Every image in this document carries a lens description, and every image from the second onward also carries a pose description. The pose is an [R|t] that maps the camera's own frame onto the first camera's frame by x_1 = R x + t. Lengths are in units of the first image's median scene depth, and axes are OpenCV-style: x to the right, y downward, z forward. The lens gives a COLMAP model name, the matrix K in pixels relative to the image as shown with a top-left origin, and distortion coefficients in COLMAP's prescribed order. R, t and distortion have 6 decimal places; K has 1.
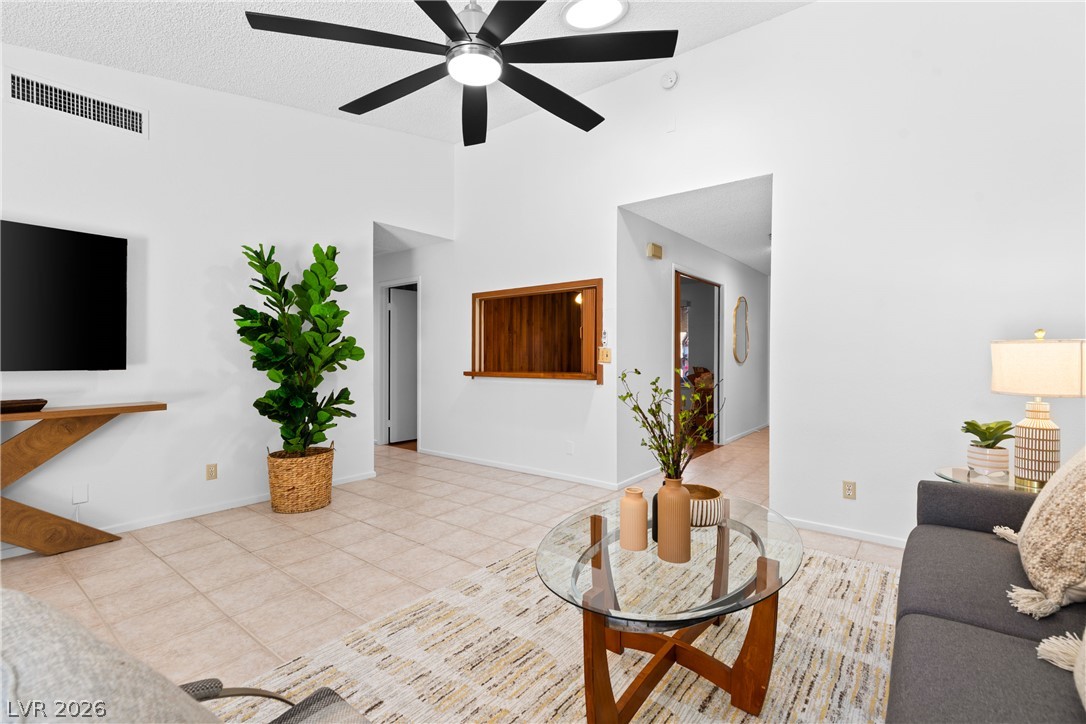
lens RADIAL K [[489.1, 0, 547.9], [0, 489.1, 358.1], [0, 0, 1]] dist [0.003498, 0.000027]
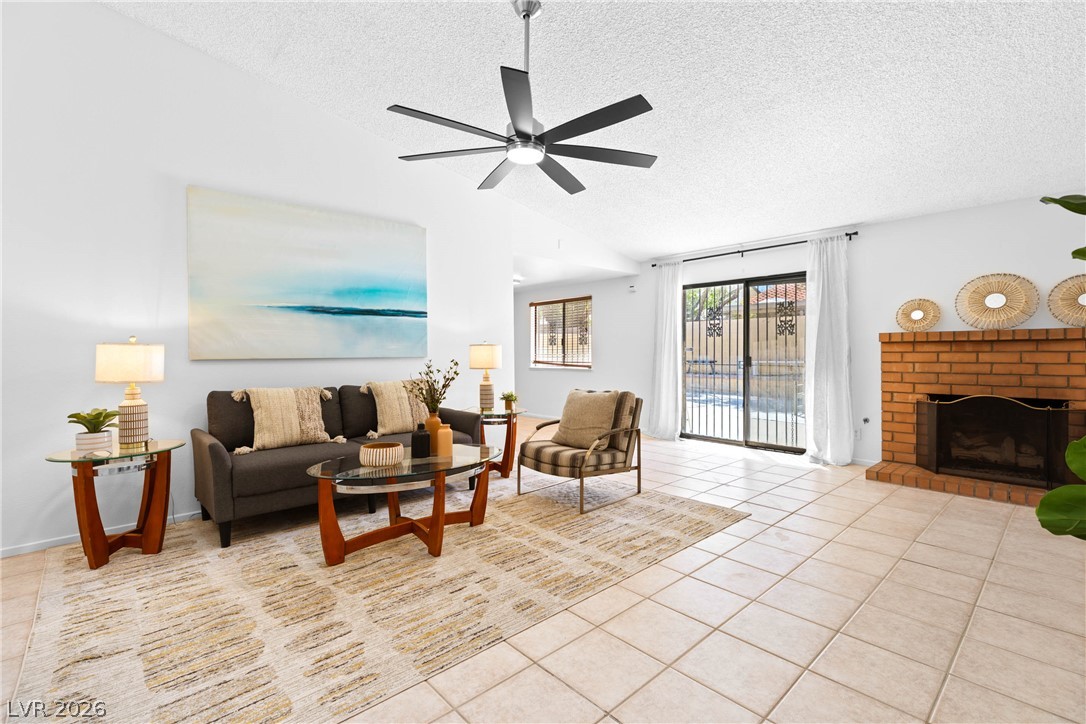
lens RADIAL K [[489.1, 0, 553.9], [0, 489.1, 347.6], [0, 0, 1]] dist [0.003498, 0.000027]
pose [[-0.989282, 0.007362, 0.145830, -0.241936], [0.007018, 0.999971, -0.002876, -0.007697], [-0.145847, -0.001822, -0.989306, 1.325681]]
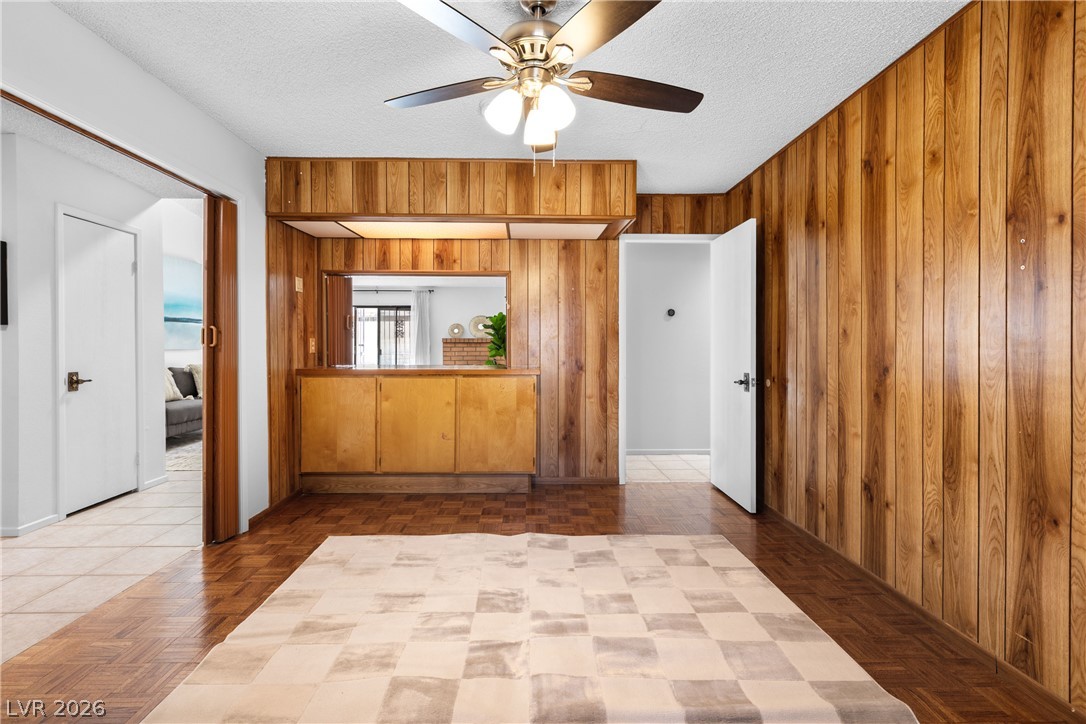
lens RADIAL K [[489.1, 0, 530.5], [0, 489.1, 350.1], [0, 0, 1]] dist [0.003498, 0.000027]
pose [[-0.790446, 0.007664, -0.612483, 0.472392], [-0.004015, 0.999835, 0.017693, -0.029032], [0.612518, 0.016445, -0.790285, 2.549421]]
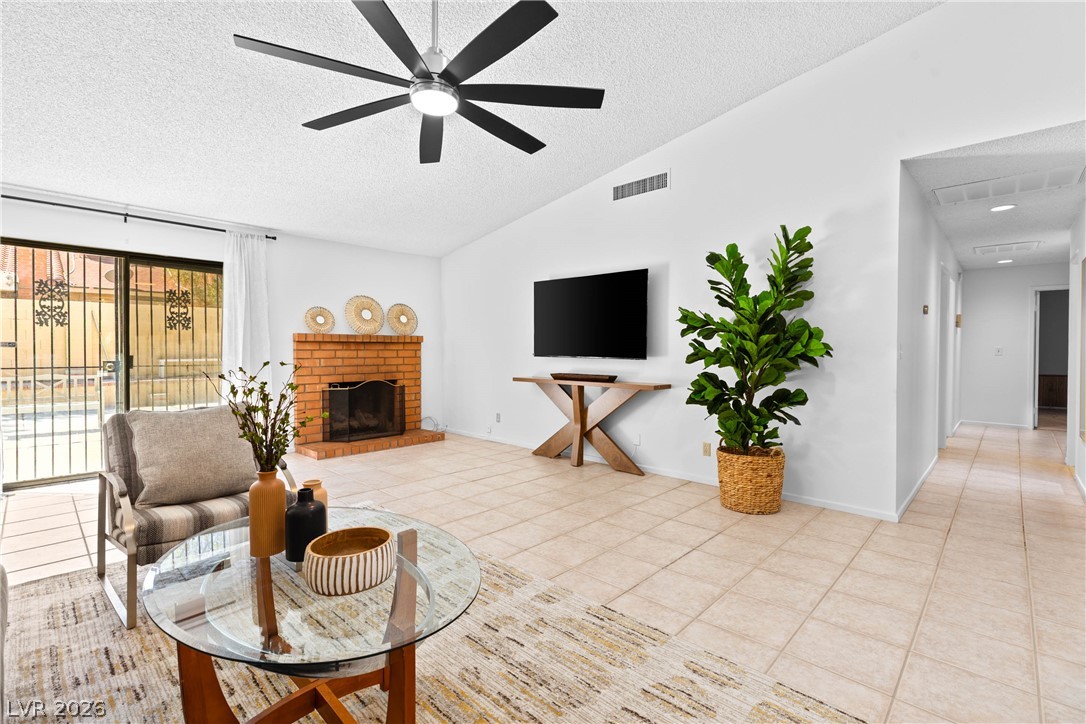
lens RADIAL K [[489.1, 0, 536.6], [0, 489.1, 352.8], [0, 0, 1]] dist [0.003498, 0.000027]
pose [[-0.097987, 0.007858, -0.995157, 0.543706], [-0.010635, 0.999903, 0.008943, -0.005518], [0.995131, 0.011459, -0.097894, 0.741892]]
